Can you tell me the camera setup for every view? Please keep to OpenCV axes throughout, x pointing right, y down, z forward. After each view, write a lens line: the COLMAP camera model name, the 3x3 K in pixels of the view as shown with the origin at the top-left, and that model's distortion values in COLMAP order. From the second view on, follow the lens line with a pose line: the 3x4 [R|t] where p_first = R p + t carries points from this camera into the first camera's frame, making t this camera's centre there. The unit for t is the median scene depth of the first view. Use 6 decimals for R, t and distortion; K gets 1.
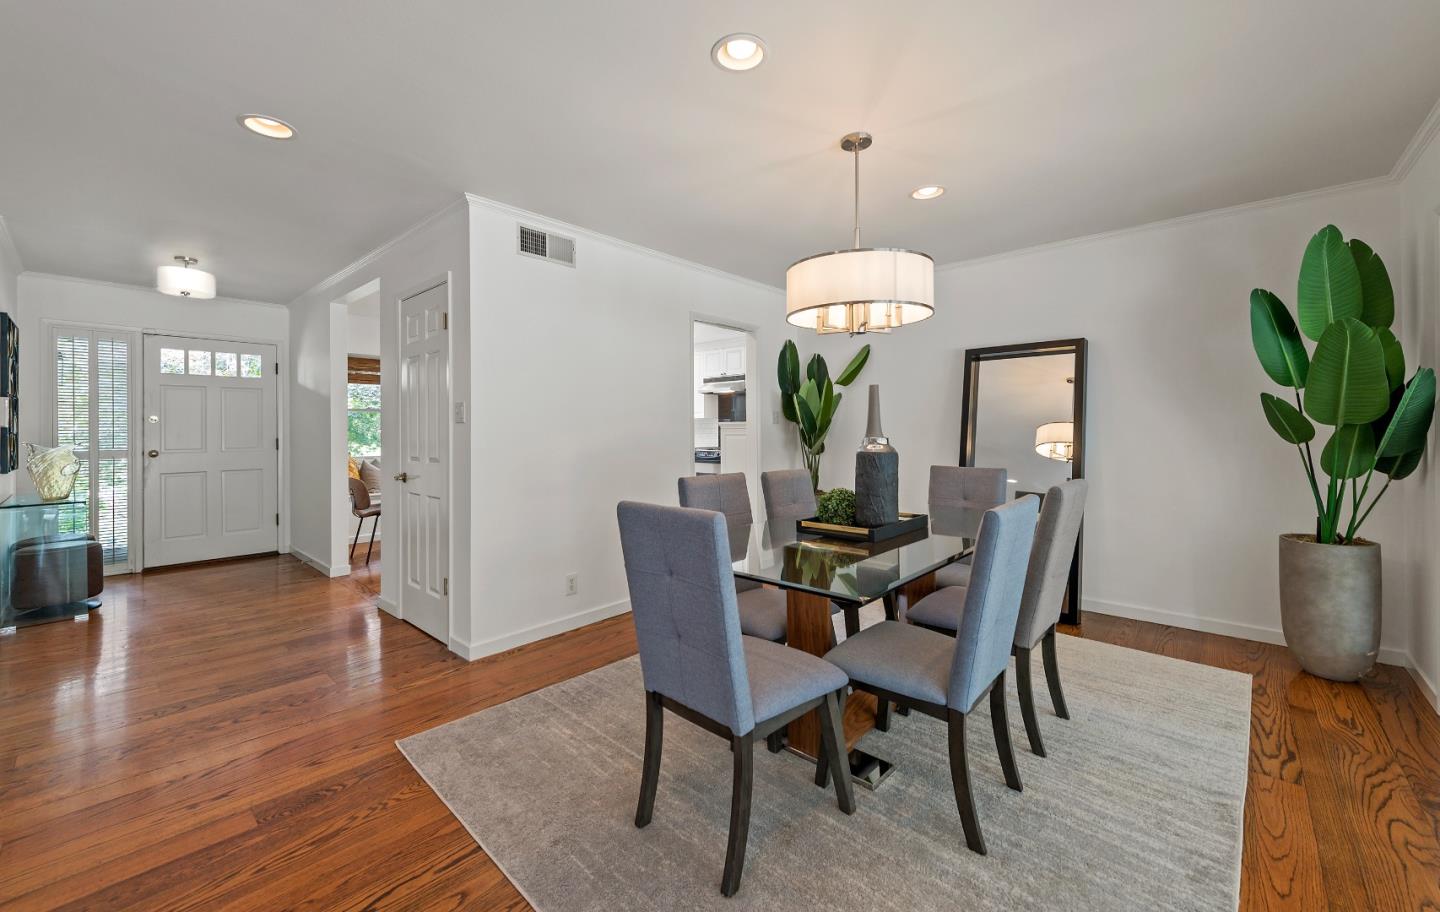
lens RADIAL K [[556.5, 0, 719.2], [0, 556.5, 437.9], [0, 0, 1]] dist [-0.001516, -0.000494]
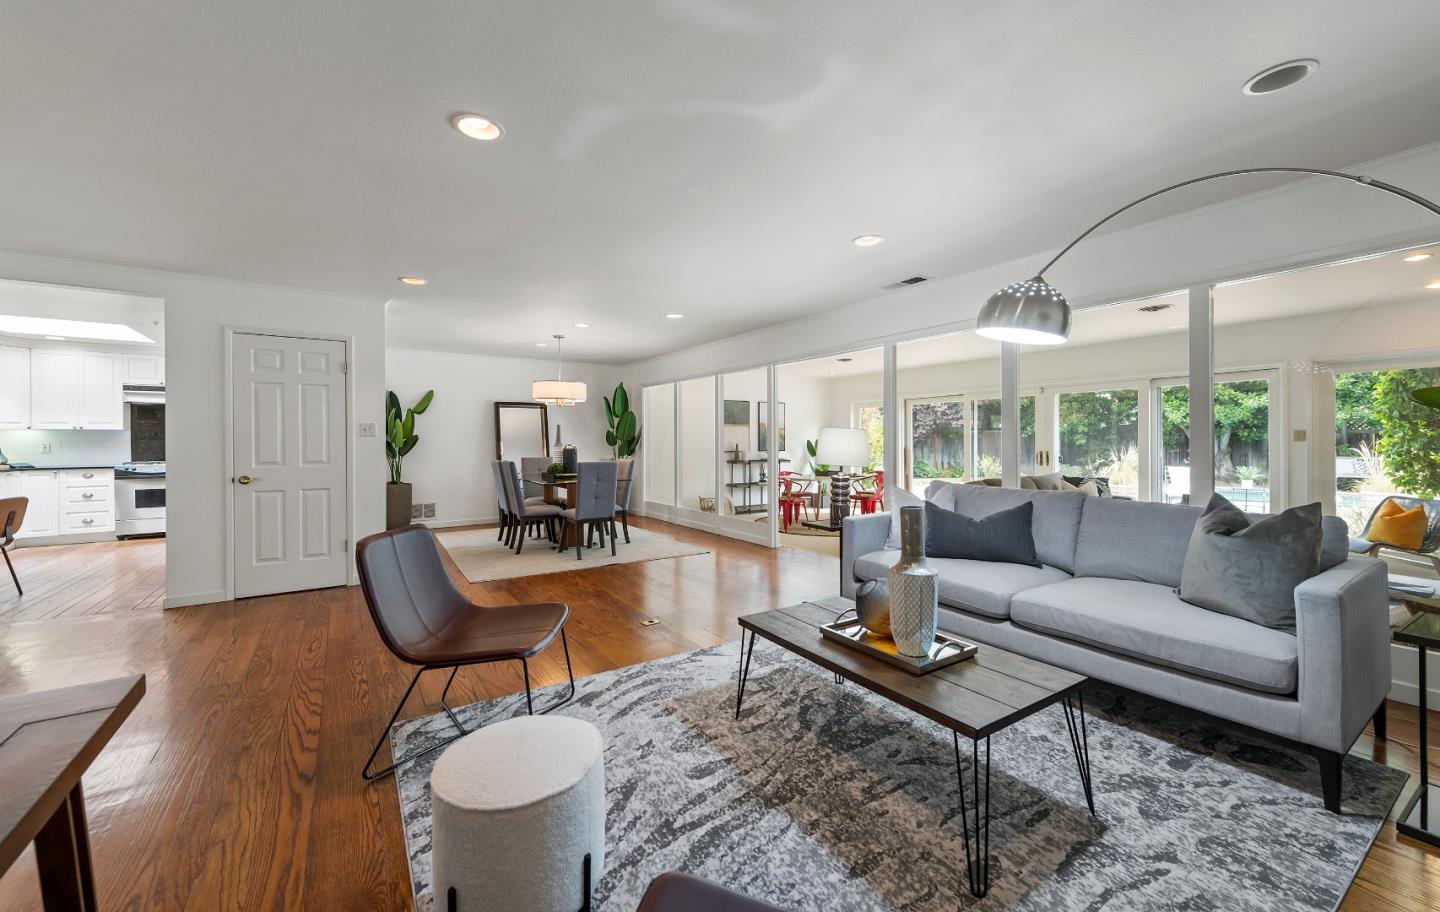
lens RADIAL K [[556.5, 0, 719.2], [0, 556.5, 437.9], [0, 0, 1]] dist [-0.001516, -0.000494]
pose [[0.241742, 0.010704, 0.970282, -2.050548], [0.014970, 0.999779, -0.014759, 0.019913], [-0.970225, 0.018093, 0.241528, -0.405501]]
